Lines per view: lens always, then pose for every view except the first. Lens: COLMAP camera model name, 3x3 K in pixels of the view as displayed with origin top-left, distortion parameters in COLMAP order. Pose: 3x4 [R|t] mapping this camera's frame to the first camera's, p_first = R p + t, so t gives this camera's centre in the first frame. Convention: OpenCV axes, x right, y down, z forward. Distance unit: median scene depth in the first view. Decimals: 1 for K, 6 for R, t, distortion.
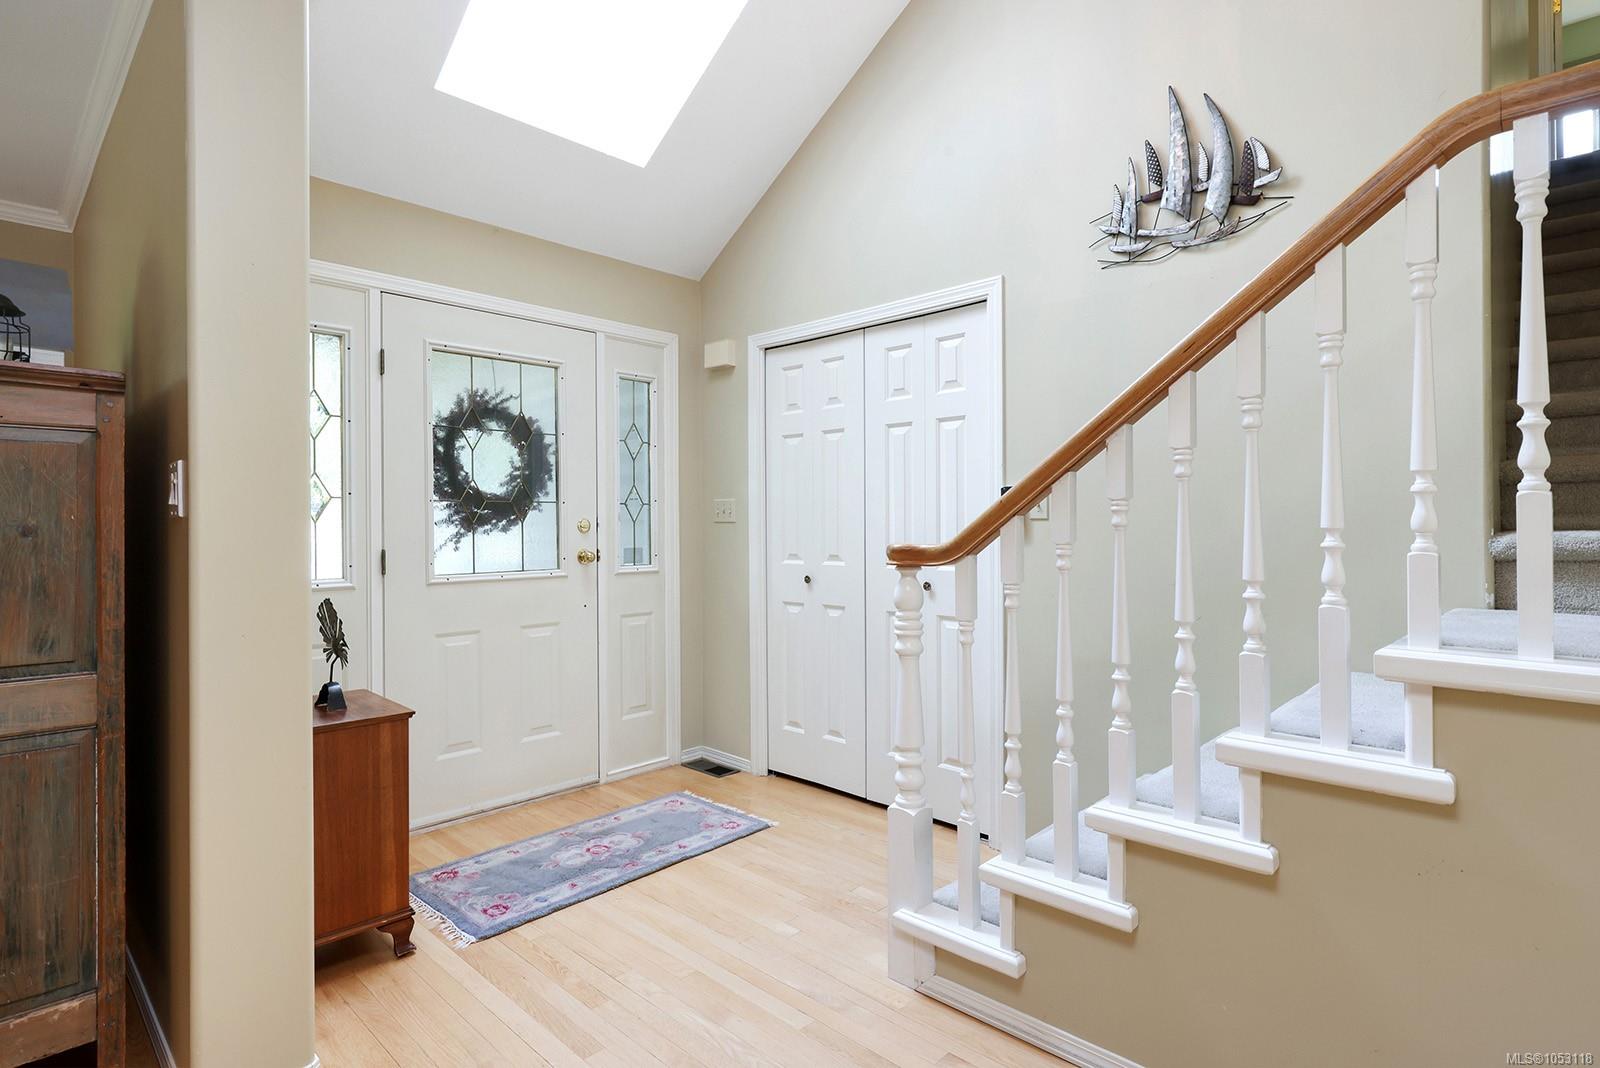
lens RADIAL K [[821.5, 0, 800.0], [0, 821.5, 534.0], [0, 0, 1]] dist [-0.001318, -0.001088]
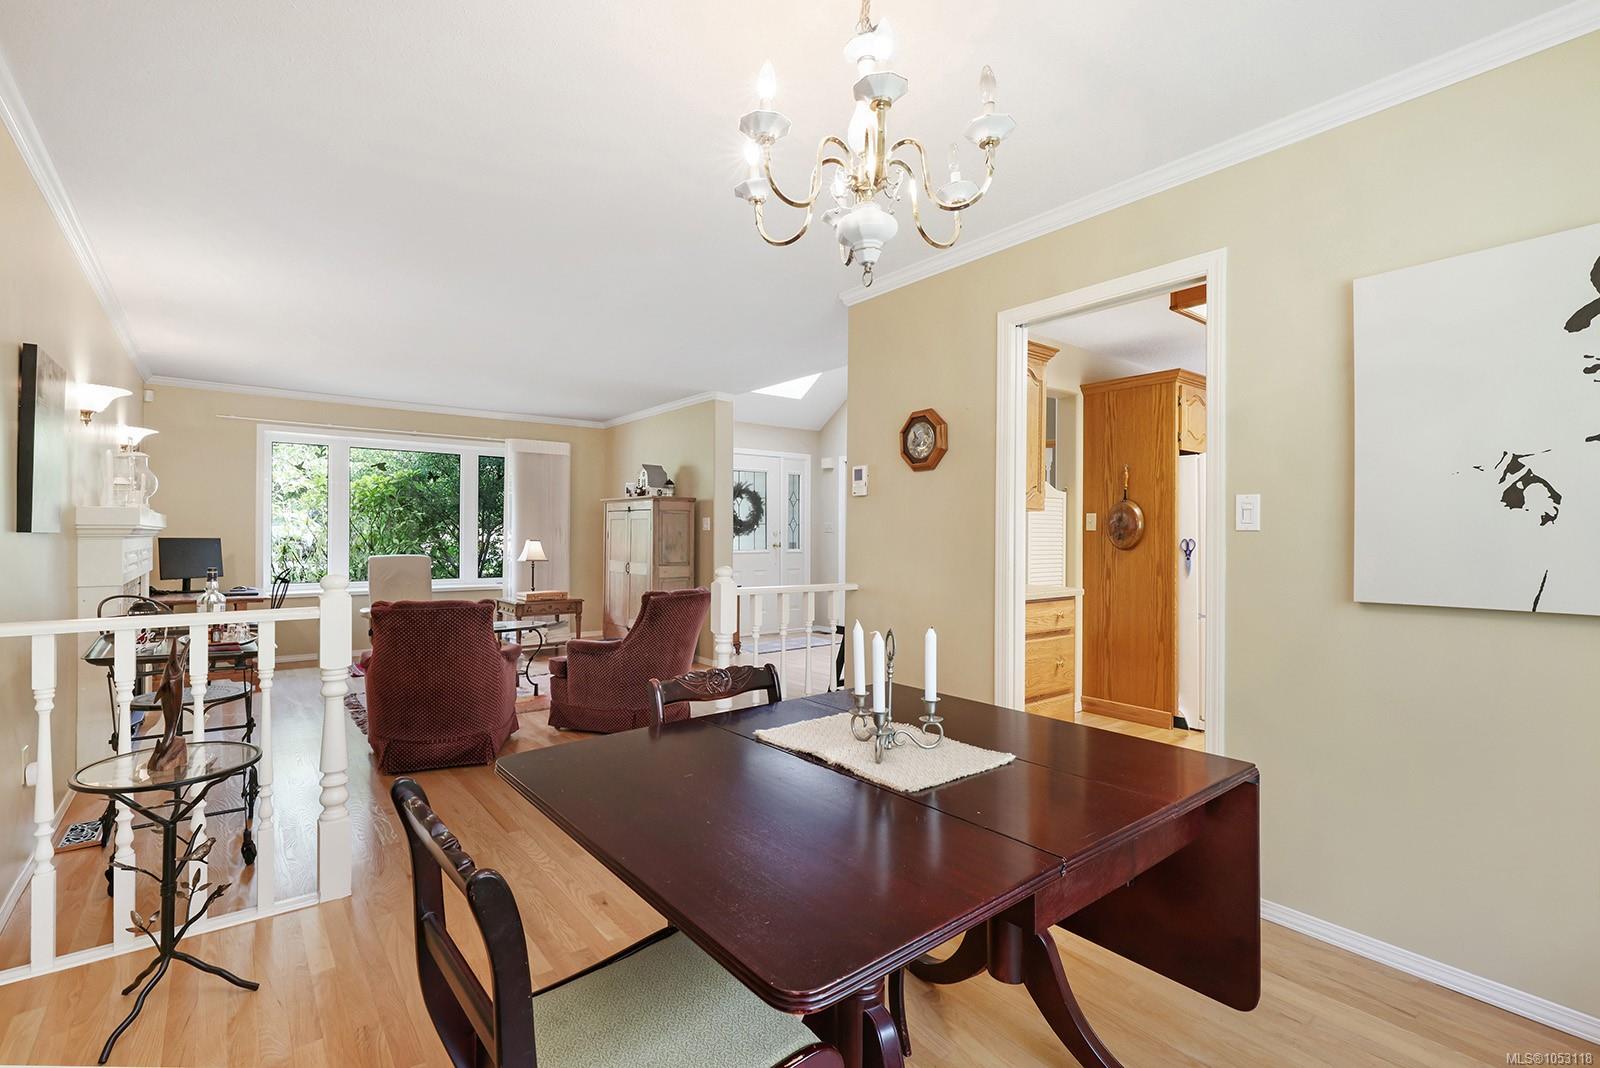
lens RADIAL K [[729.7, 0, 798.2], [0, 729.7, 528.9], [0, 0, 1]] dist [-0.001704, -0.000245]
pose [[0.991745, 0.011303, -0.127726, 0.105129], [-0.013359, 0.999794, -0.015250, 0.011072], [0.127528, 0.016831, 0.991692, -1.294085]]
